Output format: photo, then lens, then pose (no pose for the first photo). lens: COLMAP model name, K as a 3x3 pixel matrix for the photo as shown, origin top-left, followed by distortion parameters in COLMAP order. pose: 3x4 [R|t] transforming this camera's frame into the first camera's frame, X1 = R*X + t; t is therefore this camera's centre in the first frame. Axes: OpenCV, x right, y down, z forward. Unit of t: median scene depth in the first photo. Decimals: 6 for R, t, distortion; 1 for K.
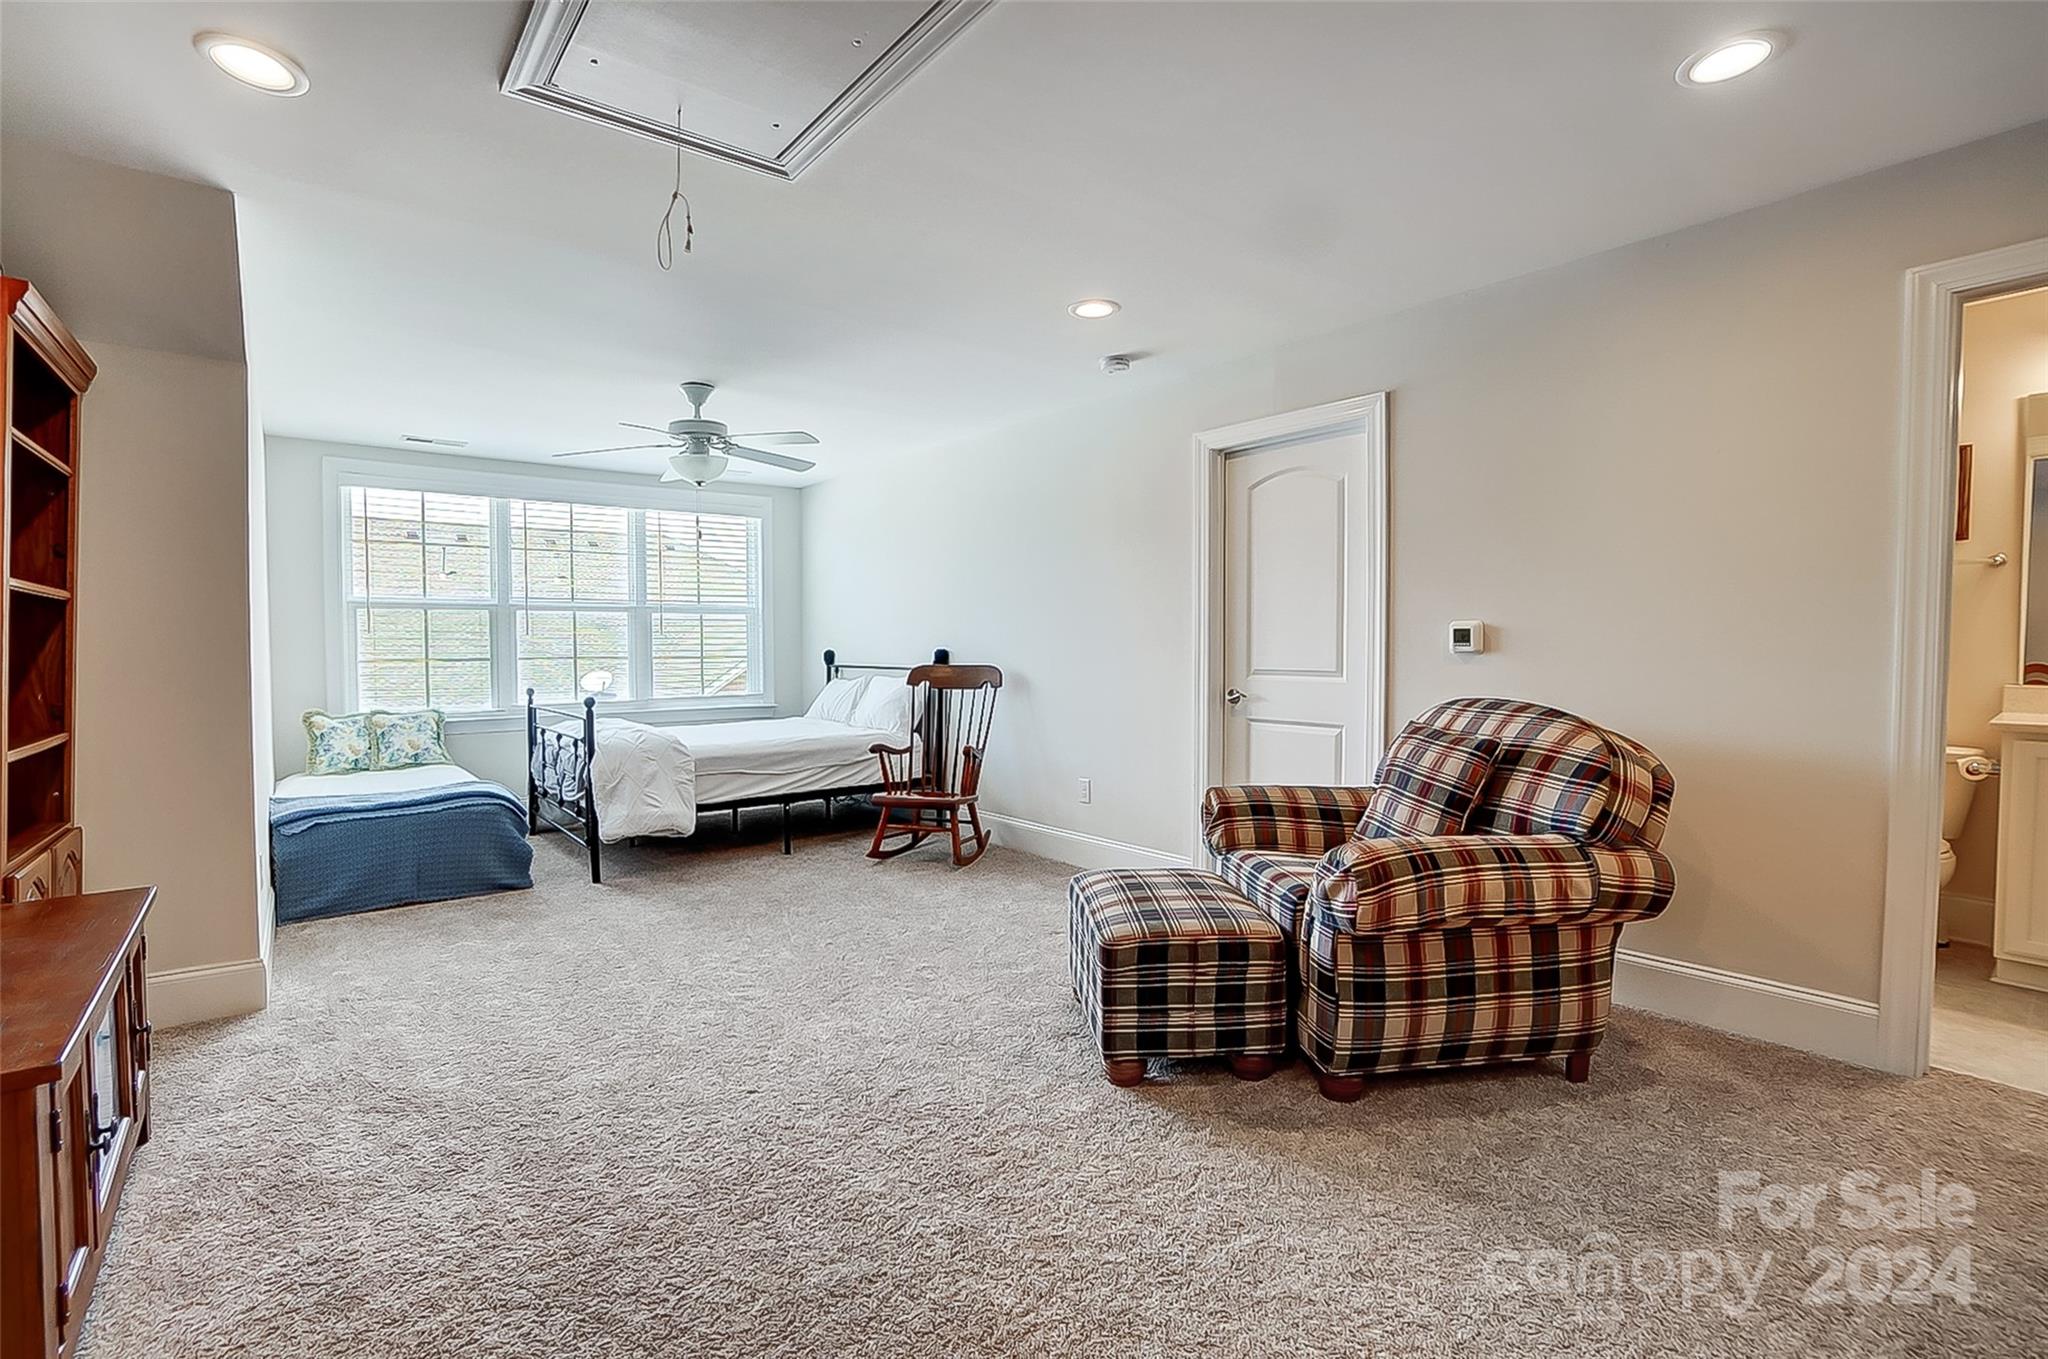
lens RADIAL K [[919.7, 0, 1031.2], [0, 919.7, 672.9], [0, 0, 1]] dist [-0.018397, 0.000131]
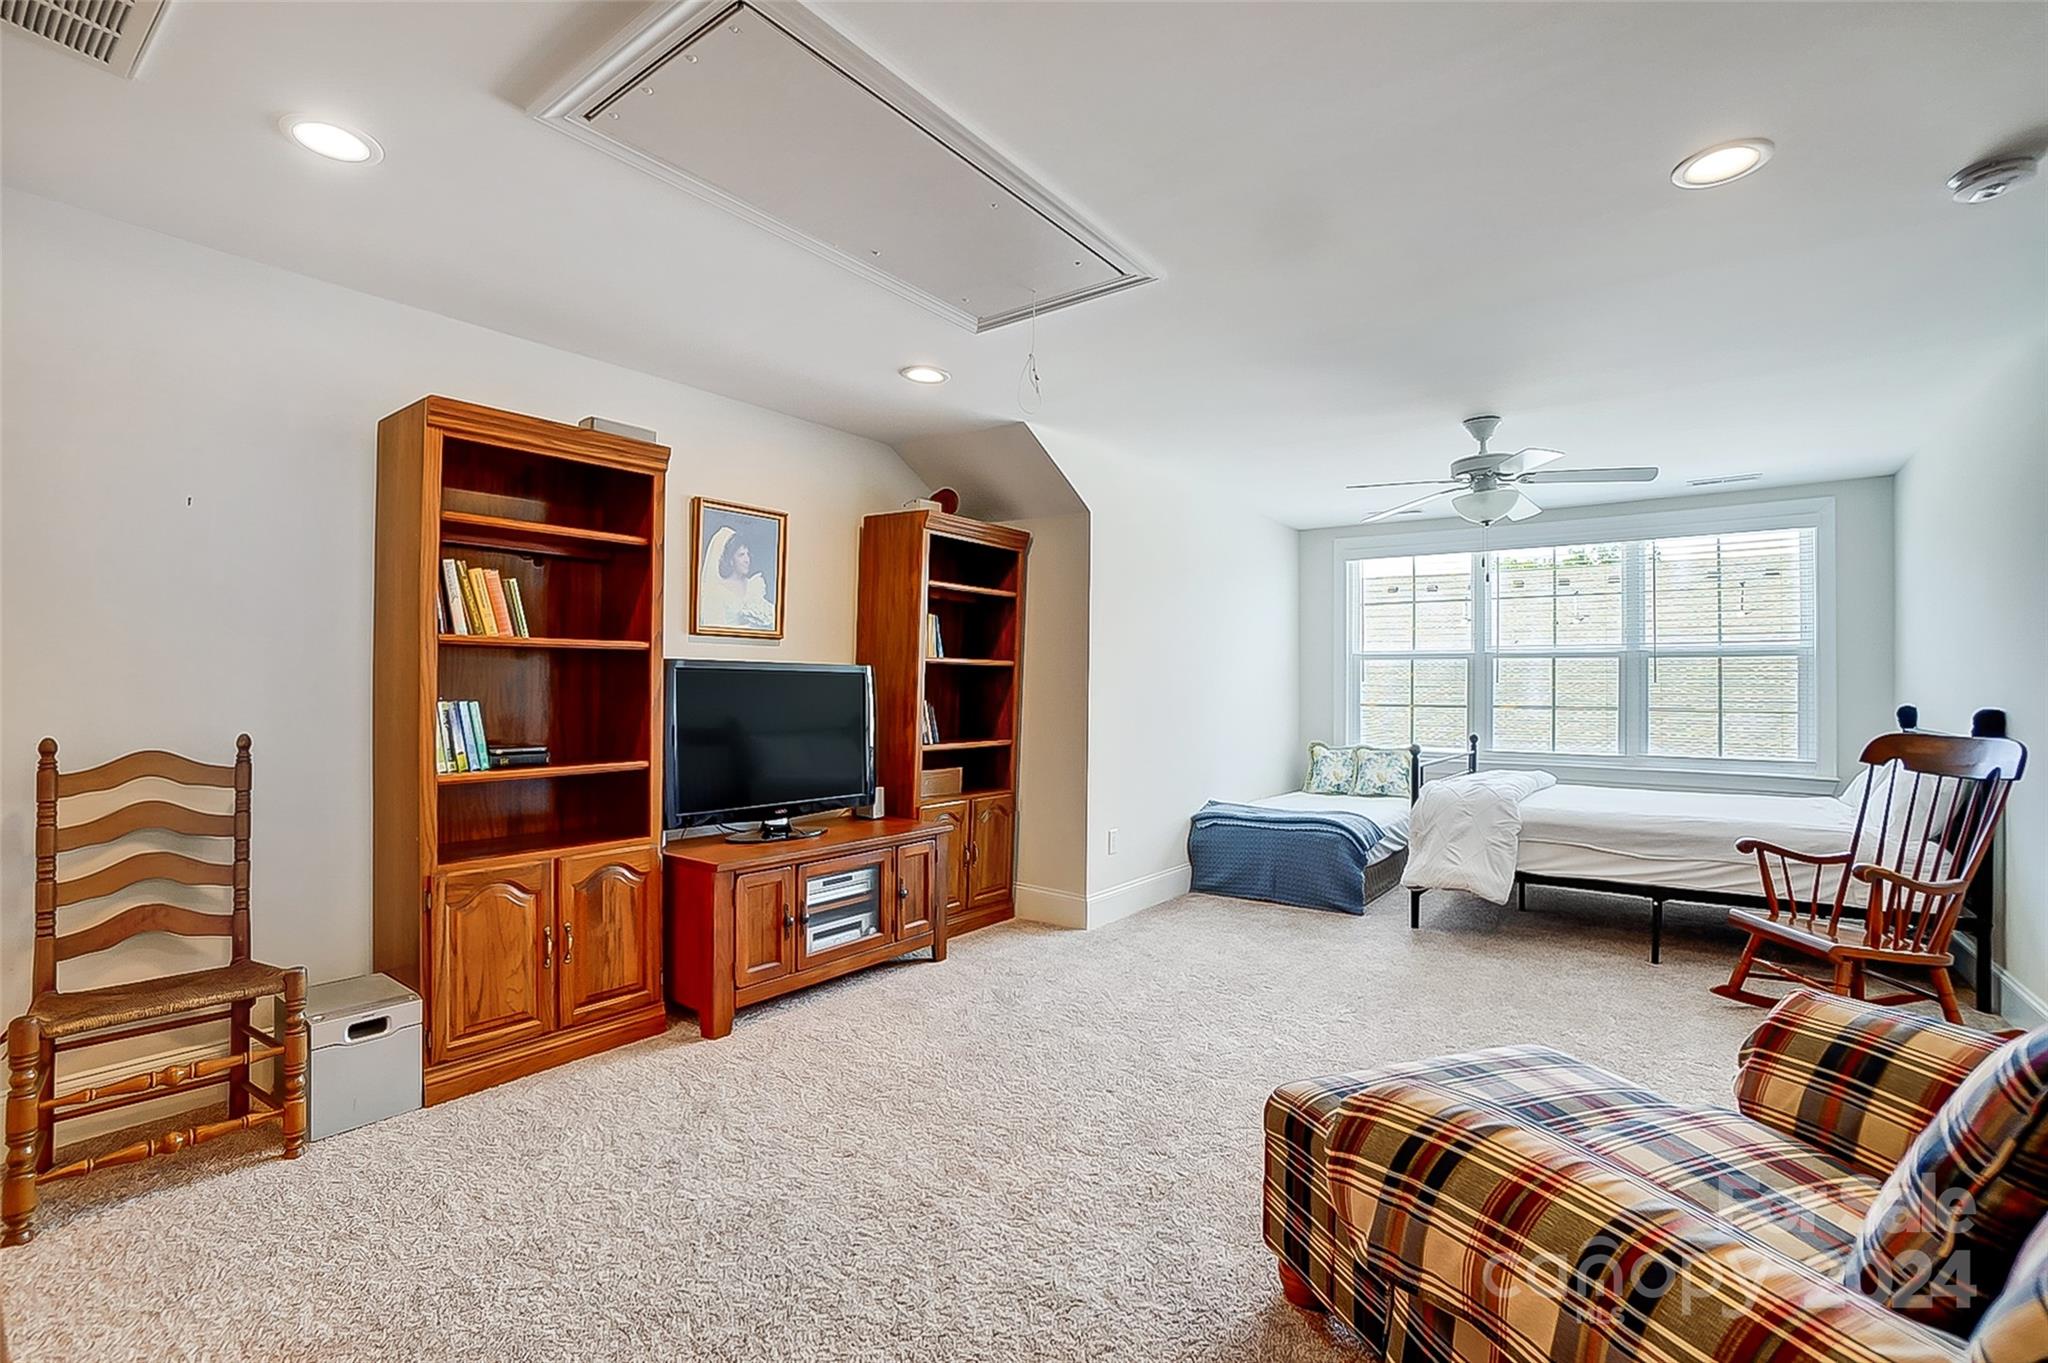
lens RADIAL K [[919.7, 0, 1031.2], [0, 919.7, 674.9], [0, 0, 1]] dist [-0.018397, 0.000131]
pose [[0.267449, -0.006508, -0.963550, 0.370971], [-0.041212, 0.998985, -0.018187, -0.014103], [0.962690, 0.044573, 0.266909, 0.292028]]
